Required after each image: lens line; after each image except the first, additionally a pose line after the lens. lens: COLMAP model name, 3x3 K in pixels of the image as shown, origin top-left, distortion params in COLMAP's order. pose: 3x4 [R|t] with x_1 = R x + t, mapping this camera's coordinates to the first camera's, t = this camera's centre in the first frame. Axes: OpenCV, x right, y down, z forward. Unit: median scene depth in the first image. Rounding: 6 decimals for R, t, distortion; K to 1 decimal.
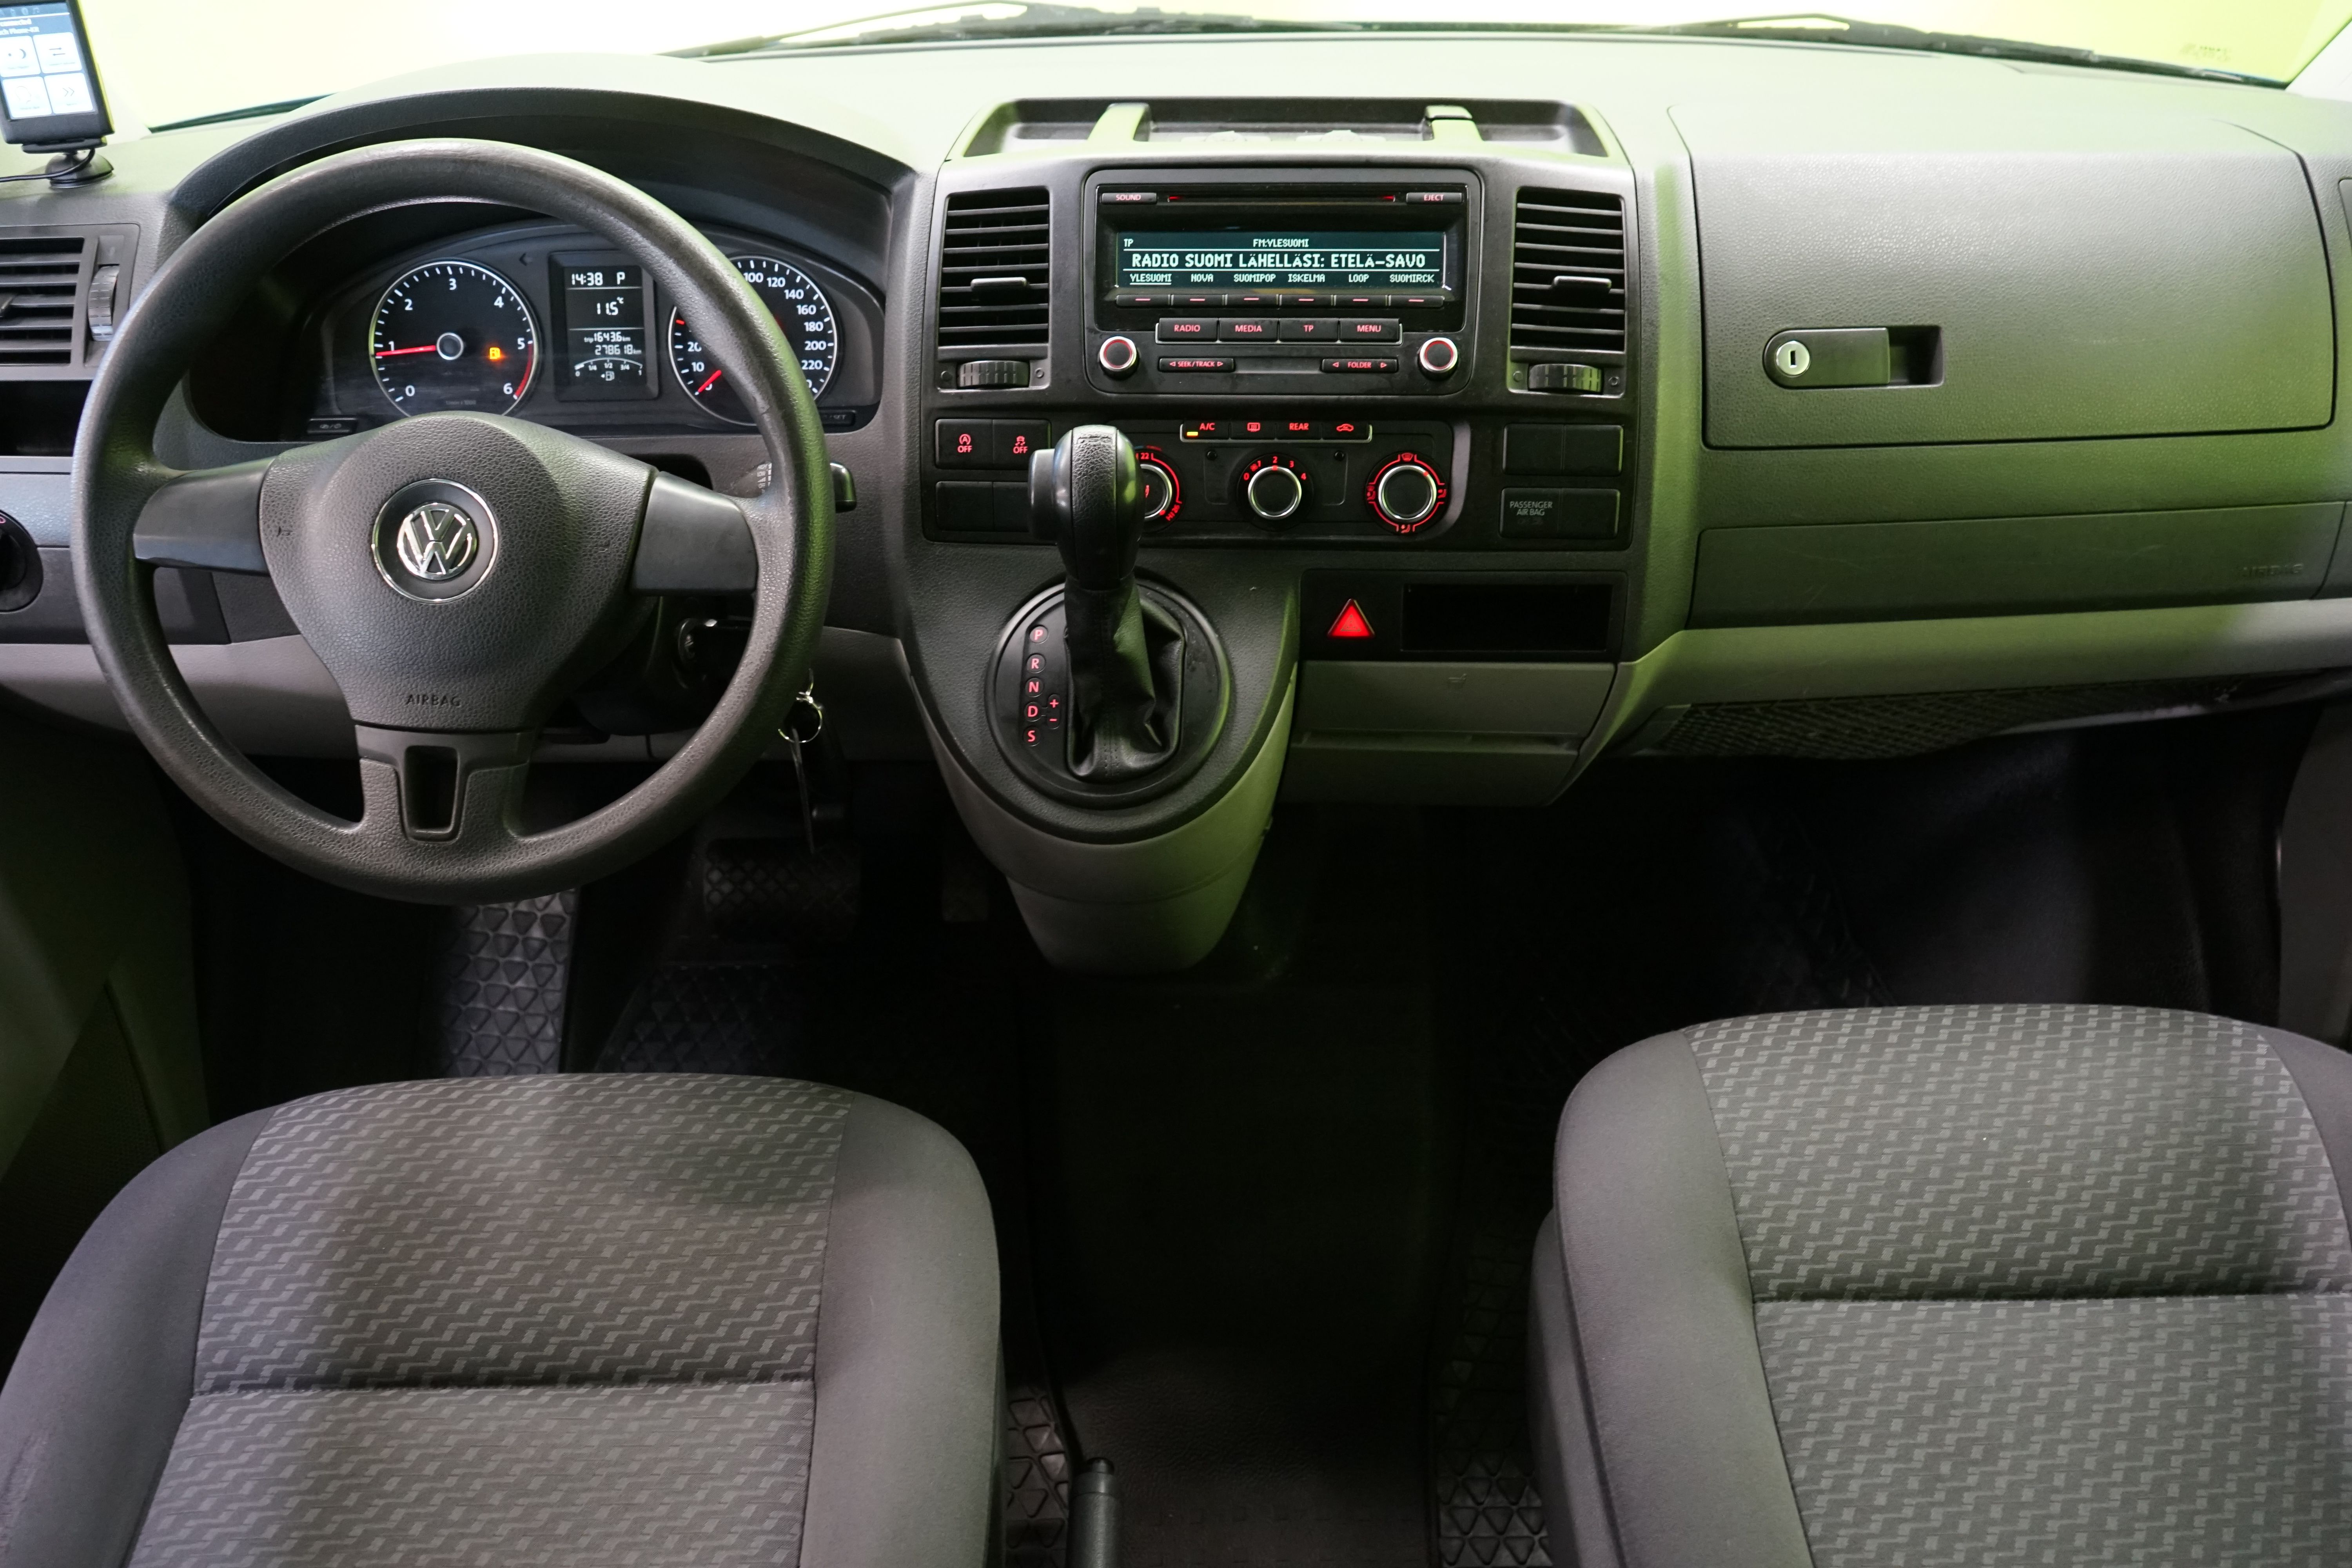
lens RADIAL K [[1931.5, 0, 1176.0], [0, 1931.5, 784.0], [0, 0, 1]] dist [0.021682, 0.004972]
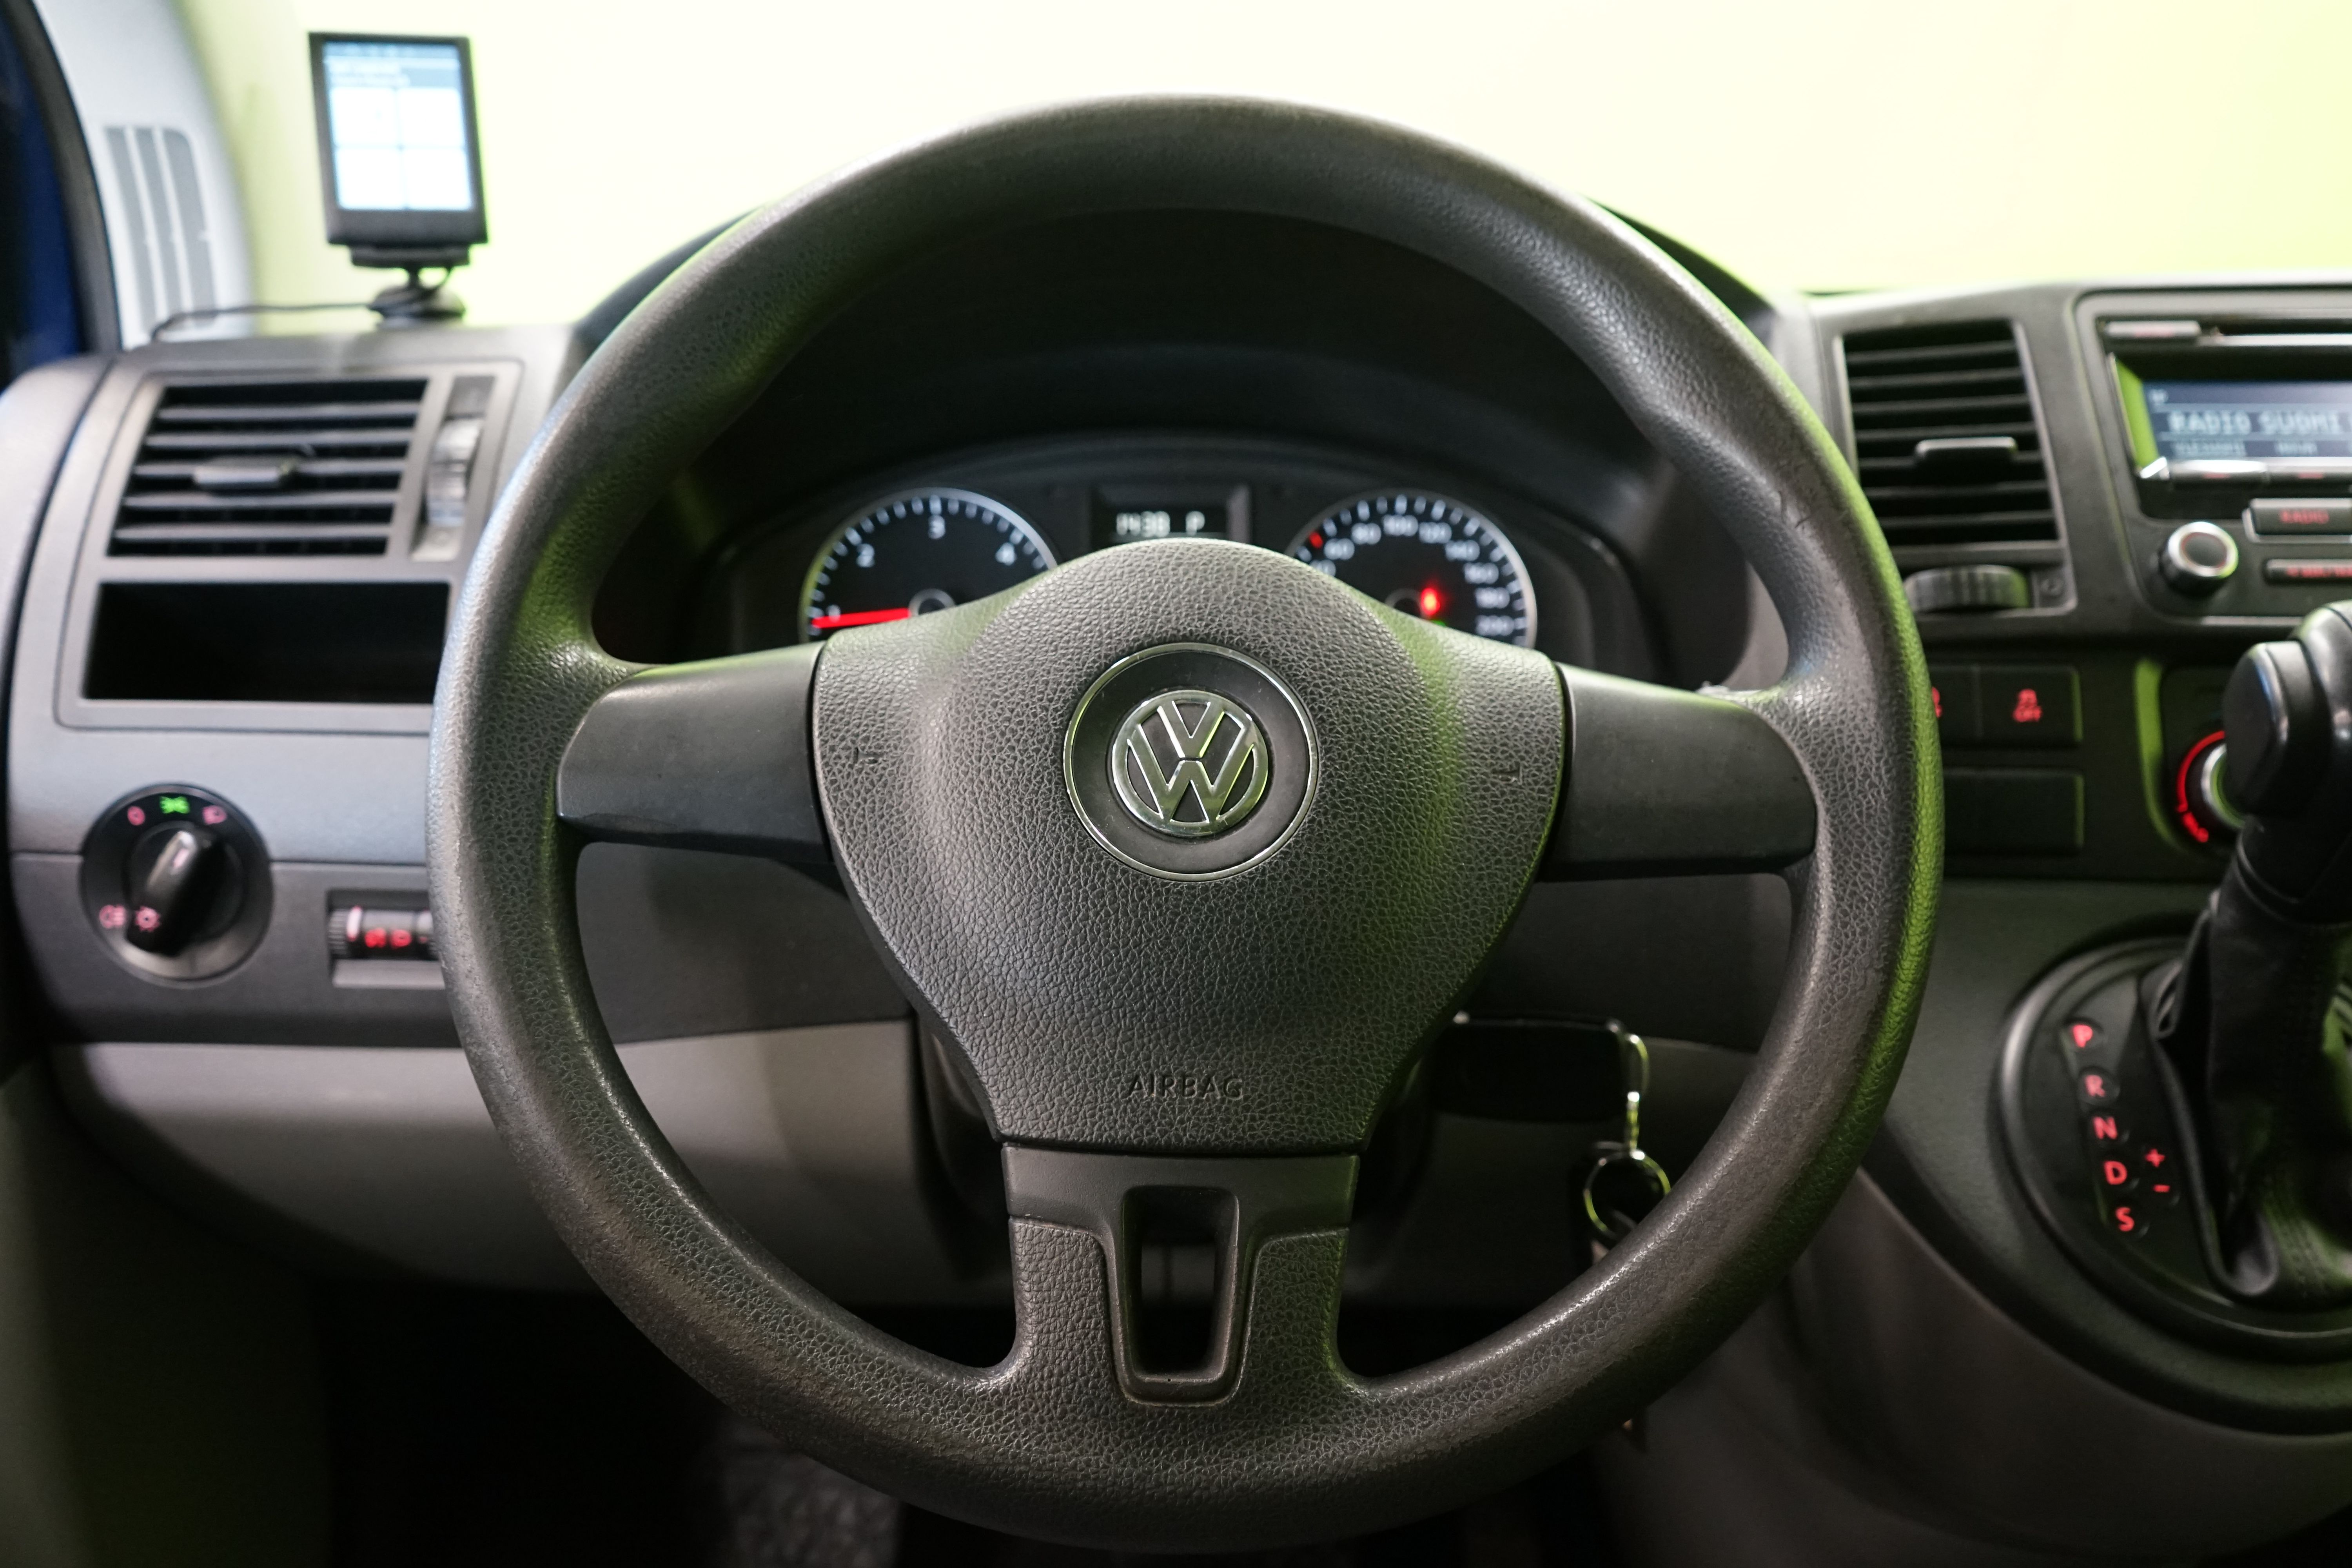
lens RADIAL K [[1931.5, 0, 1176.0], [0, 1931.5, 784.0], [0, 0, 1]] dist [0.021682, 0.004972]
pose [[0.999149, 0.013676, 0.038911, -0.353411], [-0.000095, 0.944181, -0.329427, 0.037547], [-0.041244, 0.329143, 0.943379, 0.468066]]
